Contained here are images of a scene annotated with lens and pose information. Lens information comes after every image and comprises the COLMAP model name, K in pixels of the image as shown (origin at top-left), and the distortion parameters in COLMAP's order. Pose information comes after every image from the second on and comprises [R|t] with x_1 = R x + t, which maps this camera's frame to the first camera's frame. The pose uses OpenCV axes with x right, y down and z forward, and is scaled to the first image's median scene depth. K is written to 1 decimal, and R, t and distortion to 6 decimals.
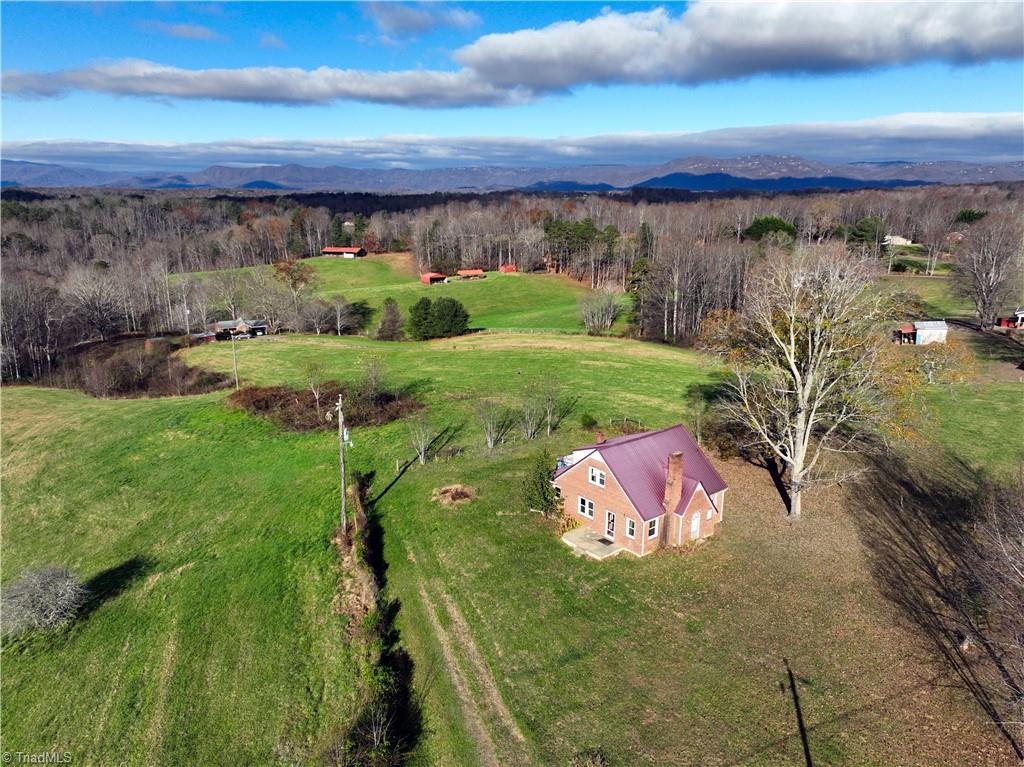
lens RADIAL K [[725.7, 0, 513.2], [0, 725.7, 386.6], [0, 0, 1]] dist [0.010198, 0.002987]
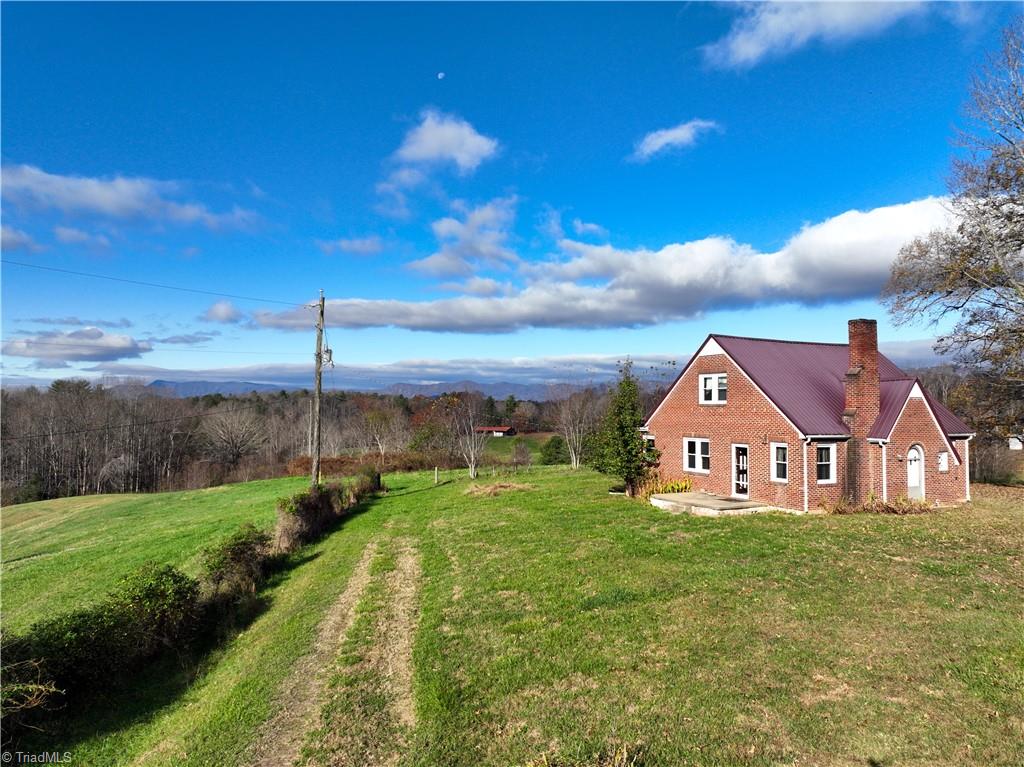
lens RADIAL K [[725.7, 0, 513.2], [0, 725.7, 386.6], [0, 0, 1]] dist [0.010198, 0.002987]
pose [[0.976197, -0.007847, -0.216743, 0.082858], [-0.054259, 0.958730, -0.279091, 0.276674], [0.209988, 0.284208, 0.935484, 0.427273]]
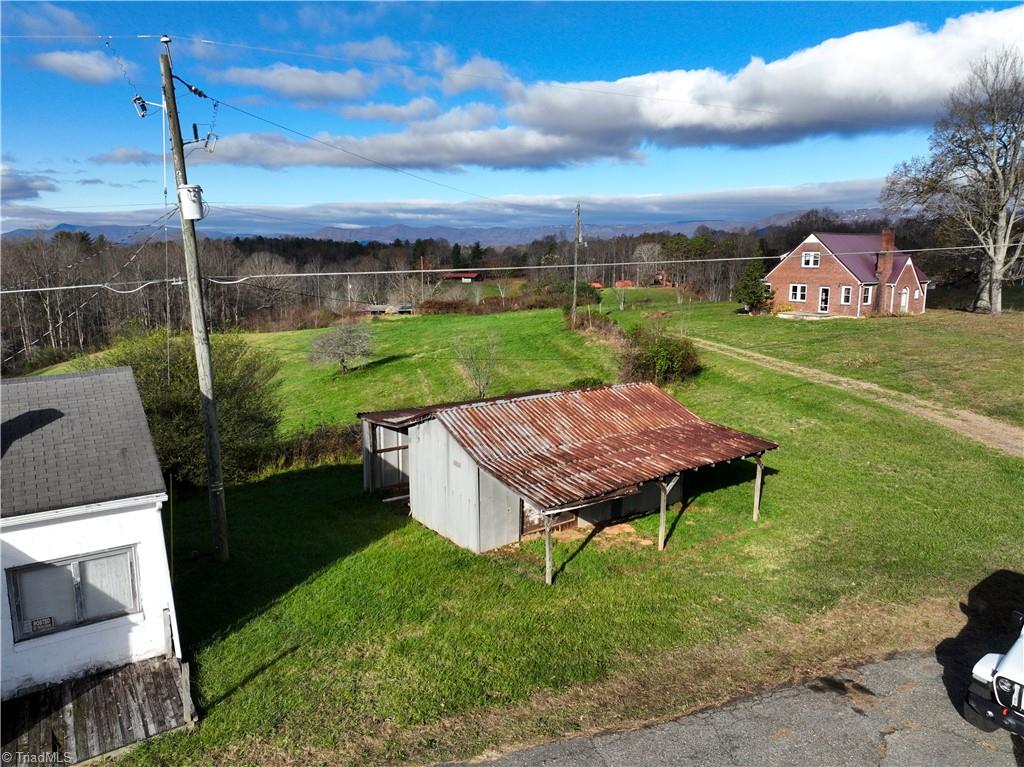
lens RADIAL K [[725.7, 0, 513.2], [0, 725.7, 386.6], [0, 0, 1]] dist [0.010198, 0.002987]
pose [[0.991710, 0.017474, -0.127300, -0.188576], [-0.027142, 0.996843, -0.074614, 0.402543], [0.125594, 0.077450, 0.989054, -0.154145]]
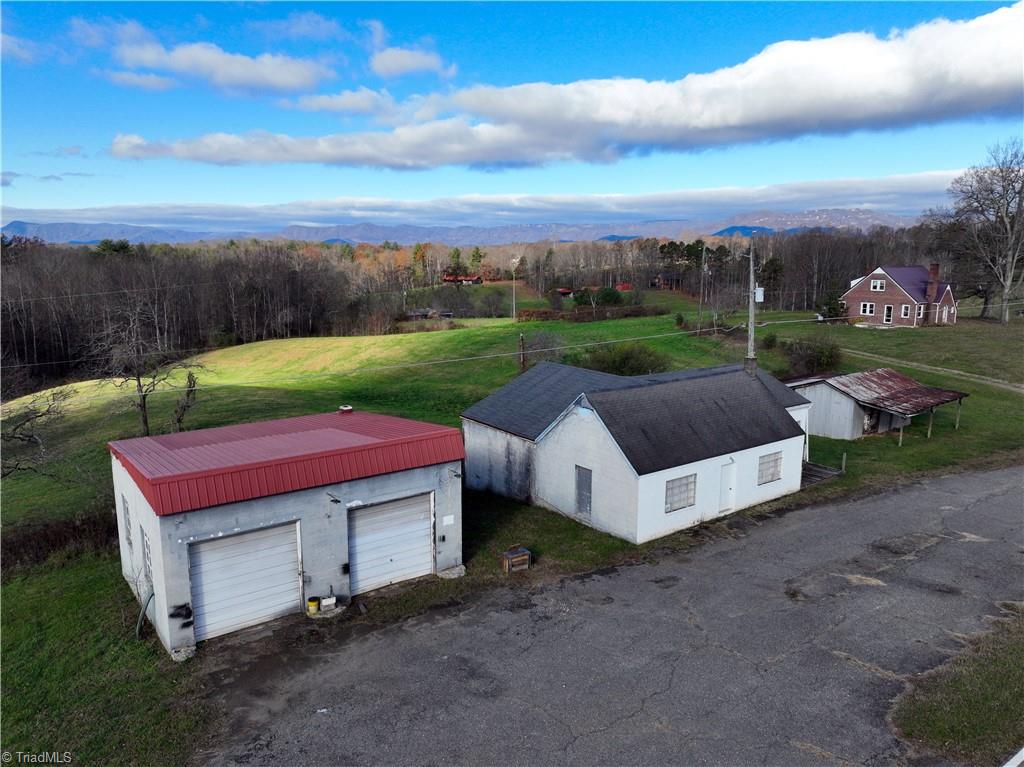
lens RADIAL K [[725.7, 0, 513.2], [0, 725.7, 386.6], [0, 0, 1]] dist [0.010198, 0.002987]
pose [[0.996537, 0.009274, -0.082635, -0.523780], [-0.015407, 0.997147, -0.073894, 0.456594], [0.081714, 0.074911, 0.993837, -0.602342]]
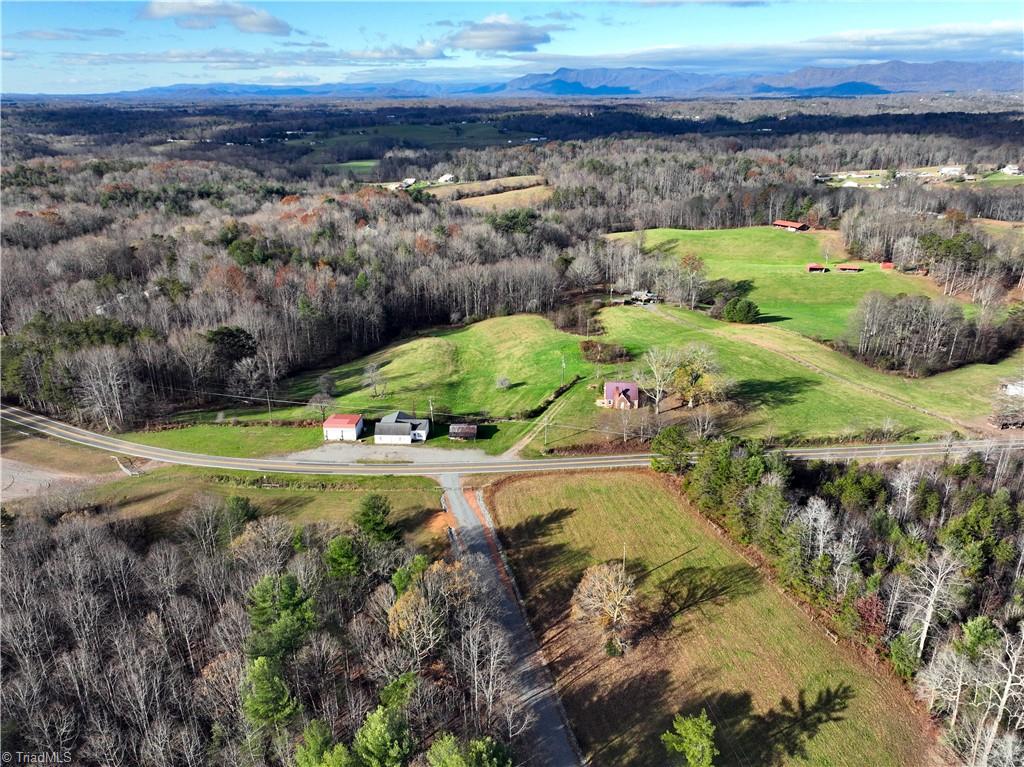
lens RADIAL K [[725.7, 0, 513.2], [0, 725.7, 386.6], [0, 0, 1]] dist [0.010198, 0.002987]
pose [[0.741239, 0.246836, -0.624208, 2.245668], [-0.166073, 0.968460, 0.185757, -0.552874], [0.650372, -0.034027, 0.758853, -2.432313]]
